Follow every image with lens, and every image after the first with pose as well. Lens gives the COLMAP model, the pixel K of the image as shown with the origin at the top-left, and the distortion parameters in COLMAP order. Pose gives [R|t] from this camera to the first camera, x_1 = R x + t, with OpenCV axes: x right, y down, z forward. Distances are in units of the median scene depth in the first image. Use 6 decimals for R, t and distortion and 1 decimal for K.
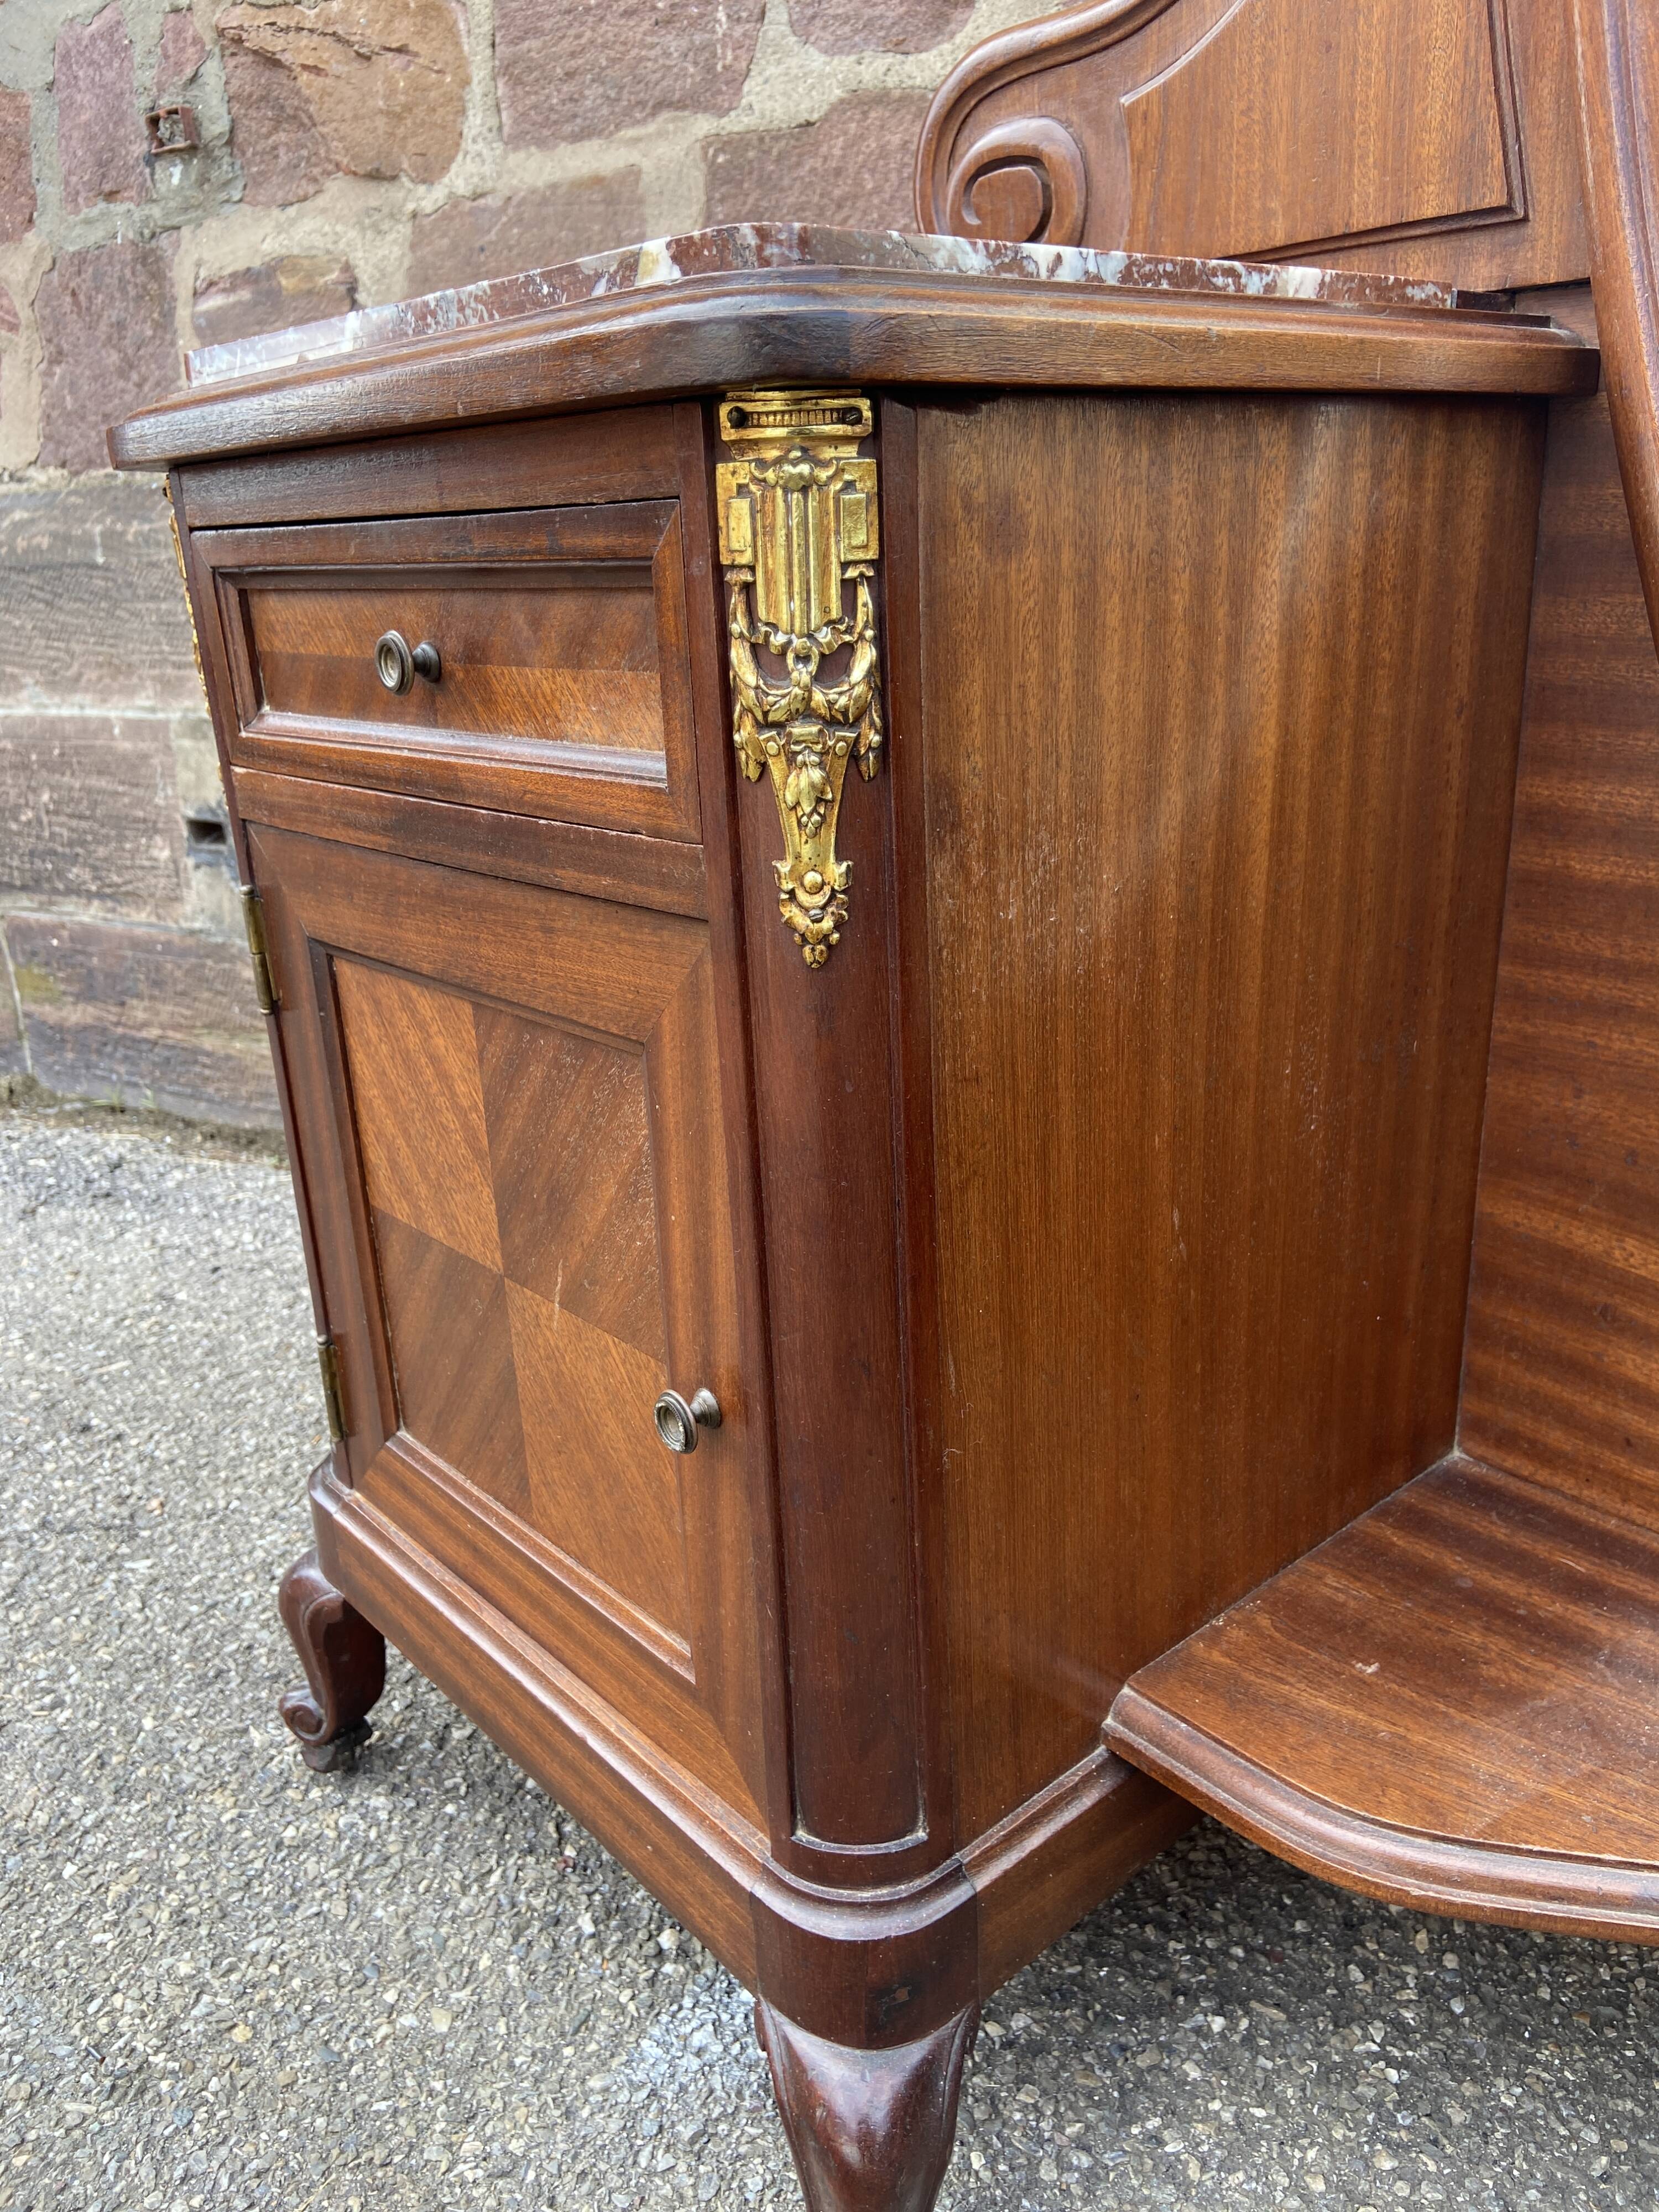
lens RADIAL K [[1686.3, 0, 829.3], [0, 1686.3, 1112.2], [0, 0, 1]] dist [0.104928, -0.131662]
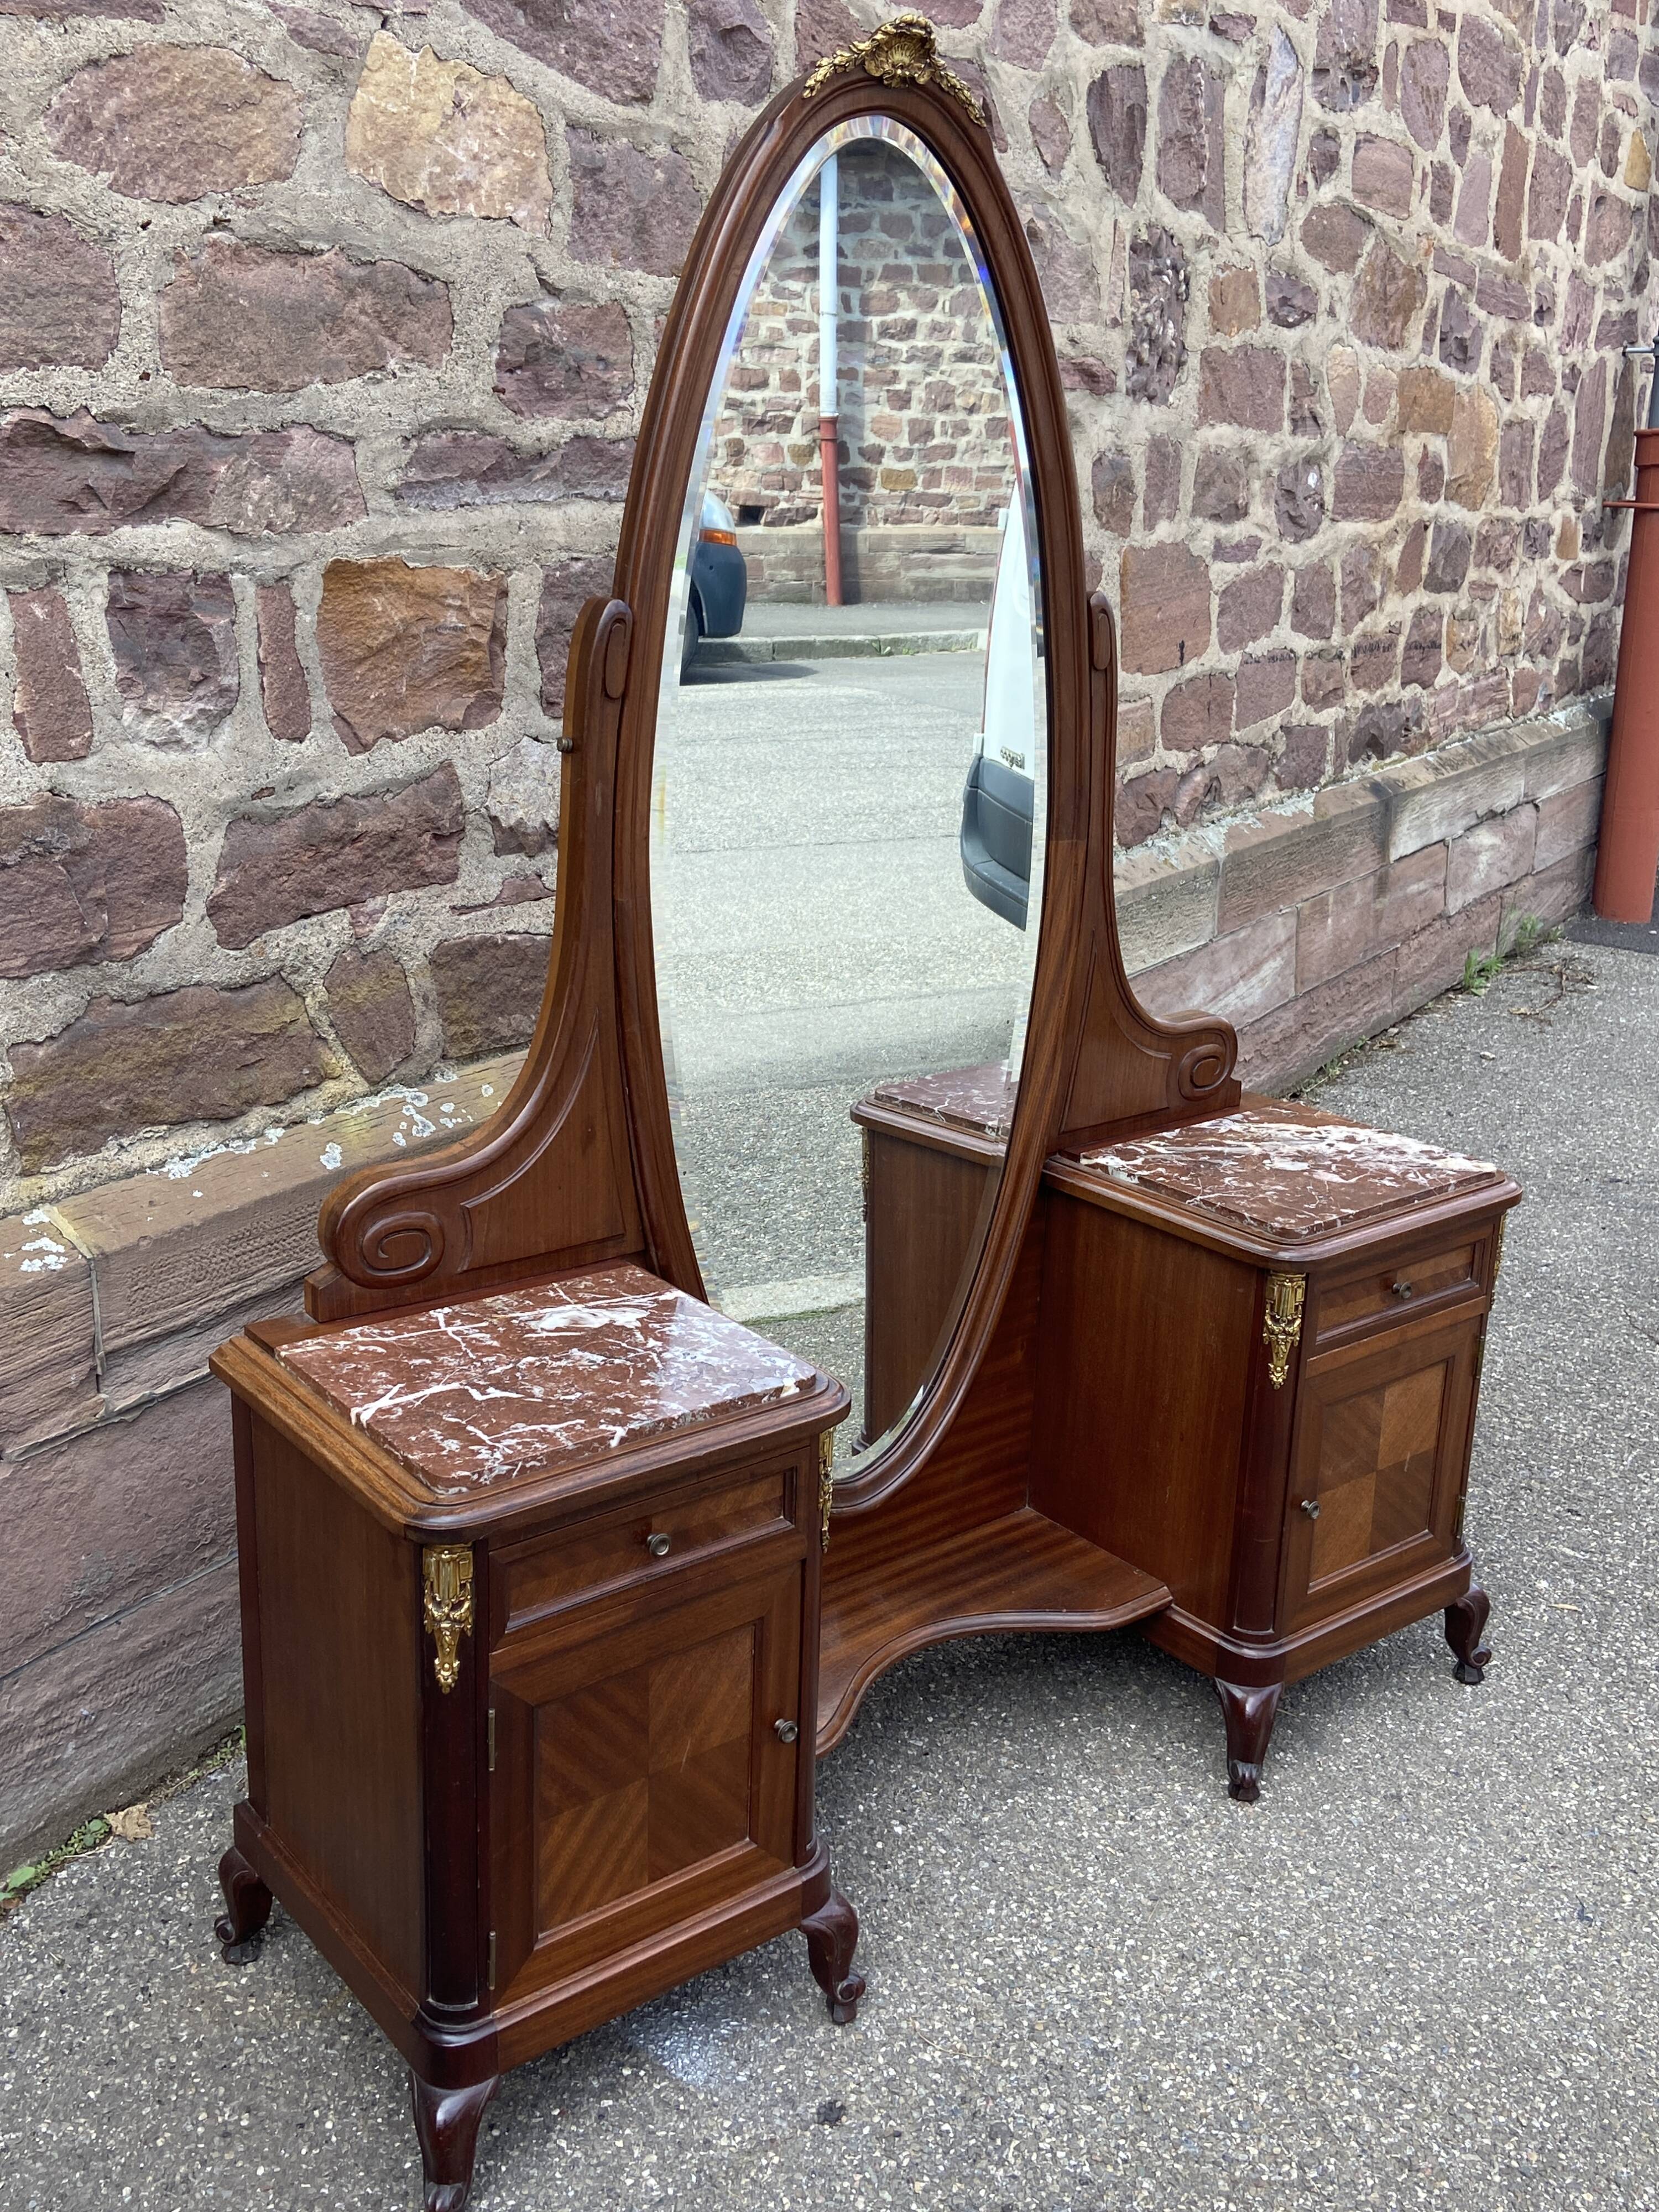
lens RADIAL K [[2145.4, 0, 830.2], [0, 2145.4, 1108.2], [0, 0, 1]] dist [0.056982, 0.000000]
pose [[0.044648, -0.252220, 0.966639, -3.408575], [0.293659, 0.928169, 0.228618, -1.638799], [-0.954867, 0.273655, 0.115508, 0.233228]]
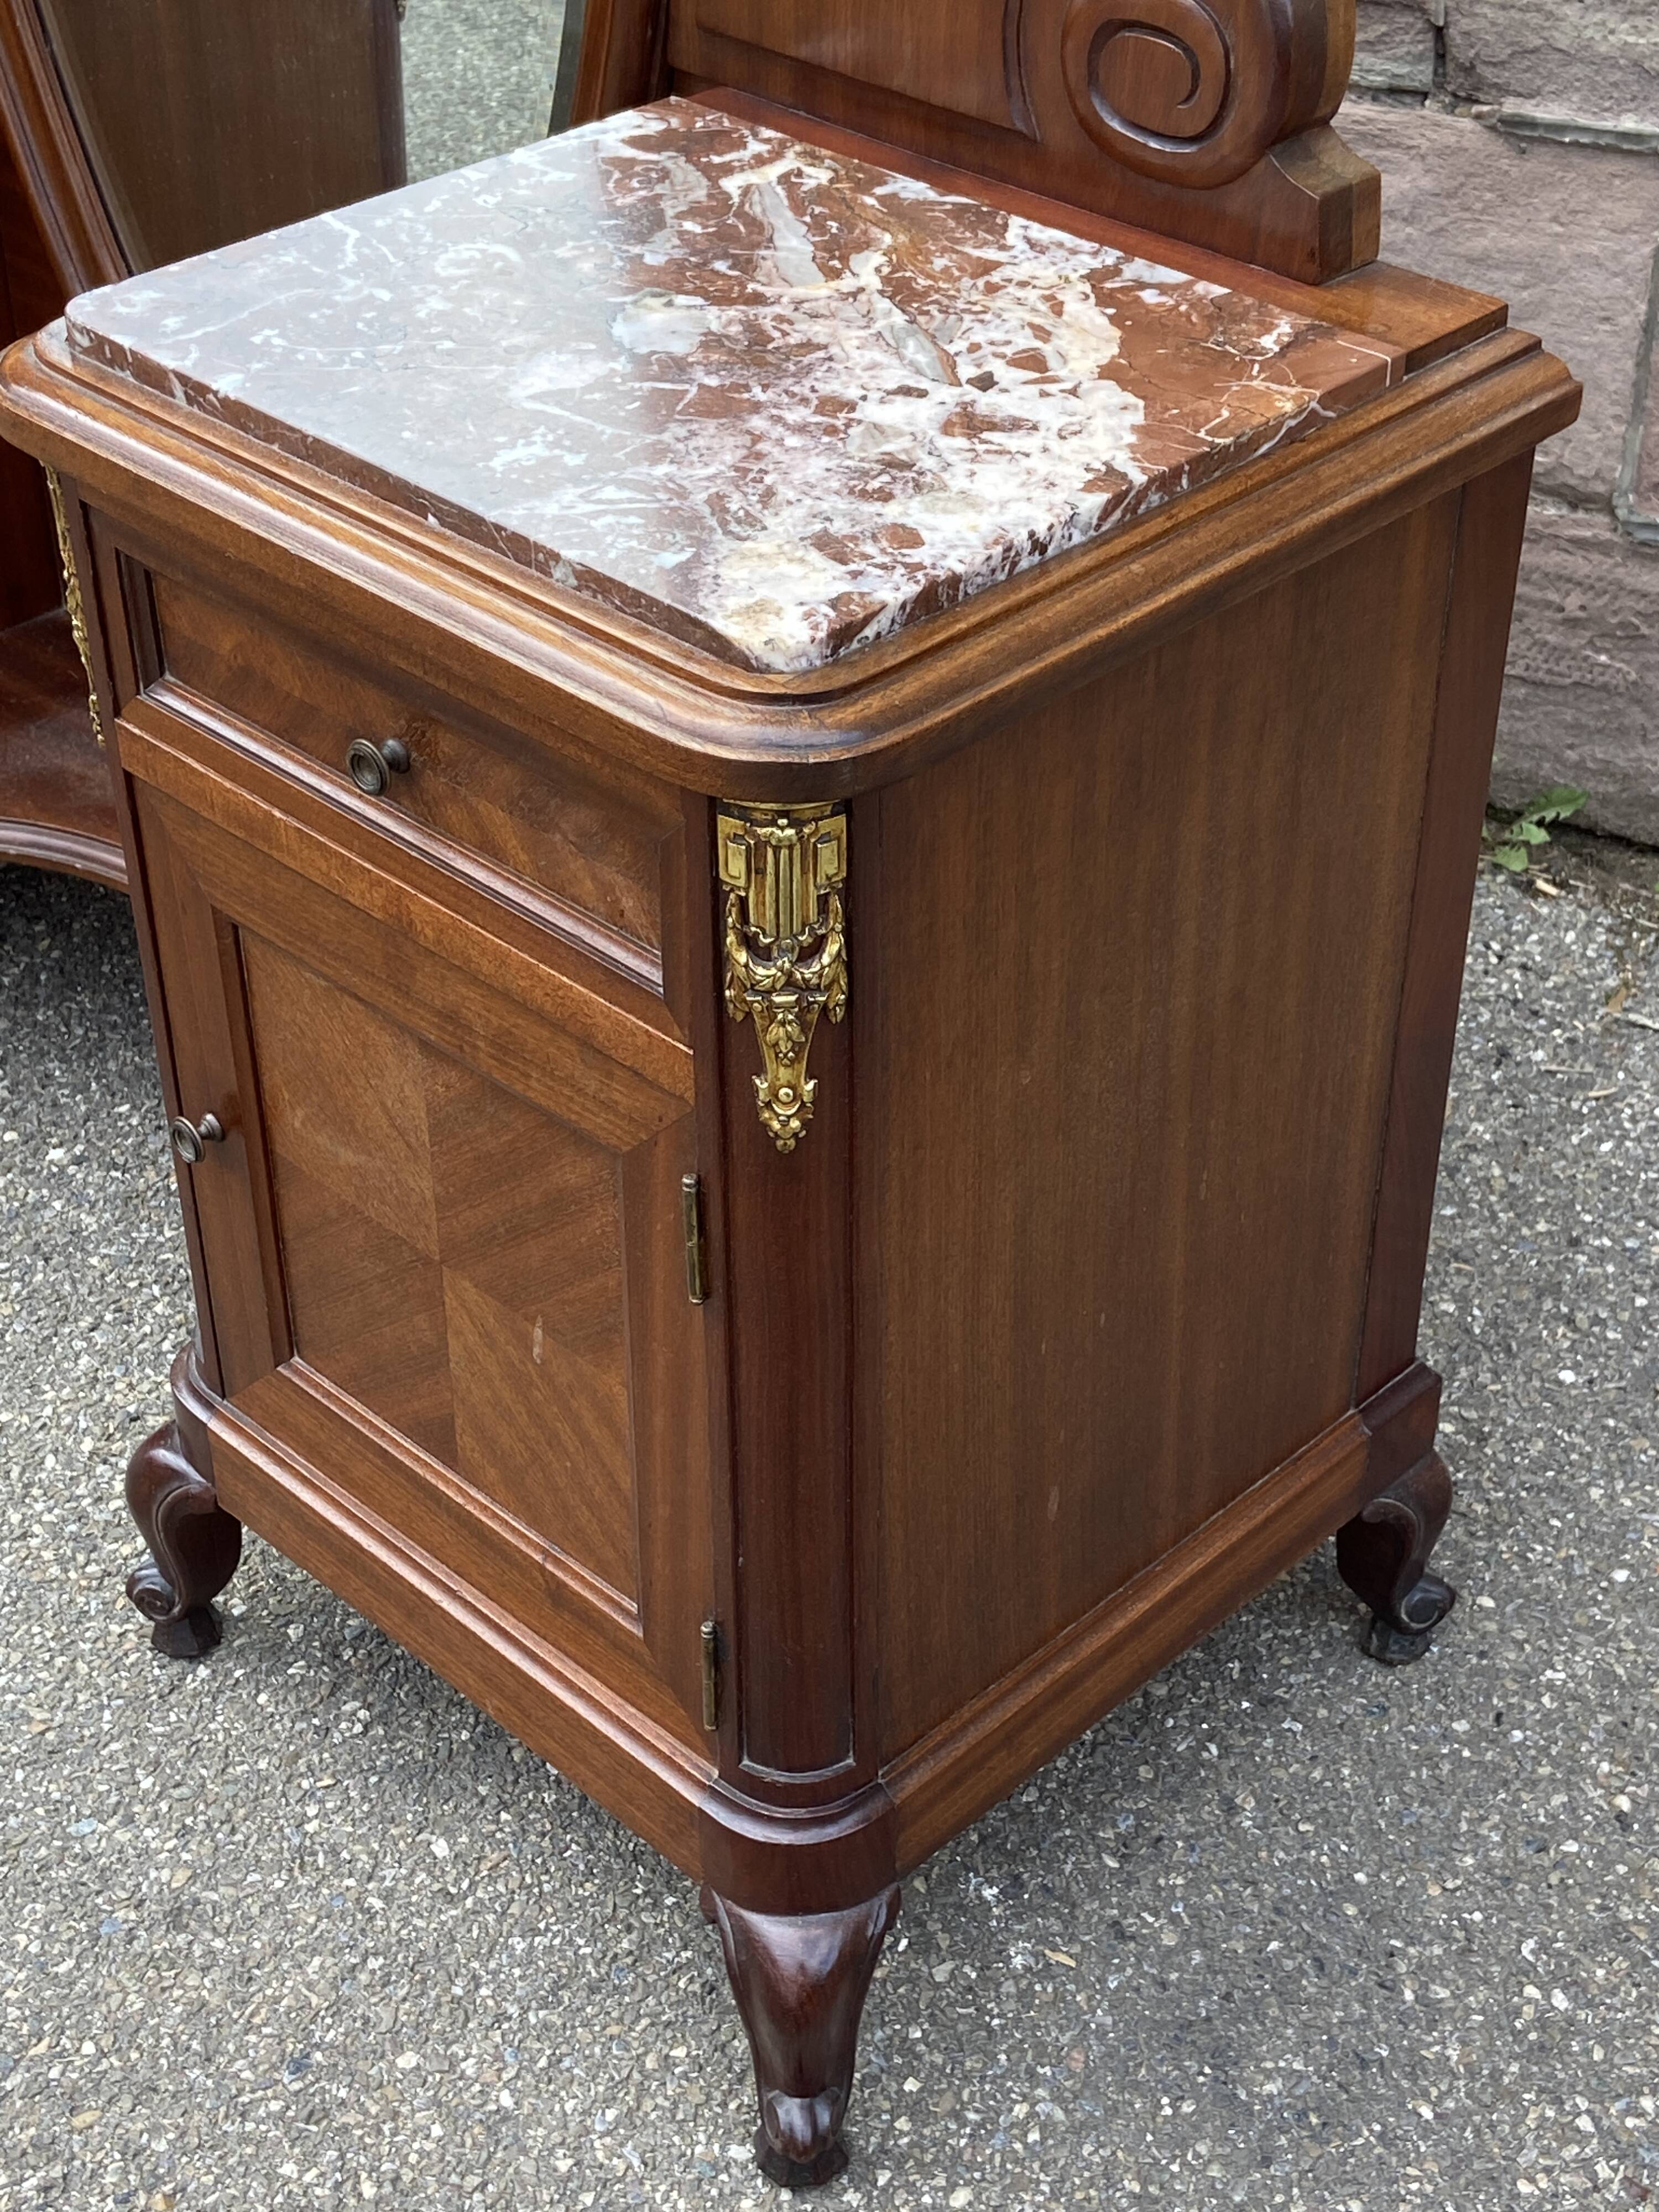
lens RADIAL K [[3327.6, 0, 866.0], [0, 3327.6, 1150.7], [0, 0, 1]] dist [0.090886, 0.000000]
pose [[0.996961, -0.008133, 0.077483, 1.154633], [-0.015434, 0.954206, 0.298752, -0.287562], [-0.076364, -0.299040, 0.951180, -2.520243]]
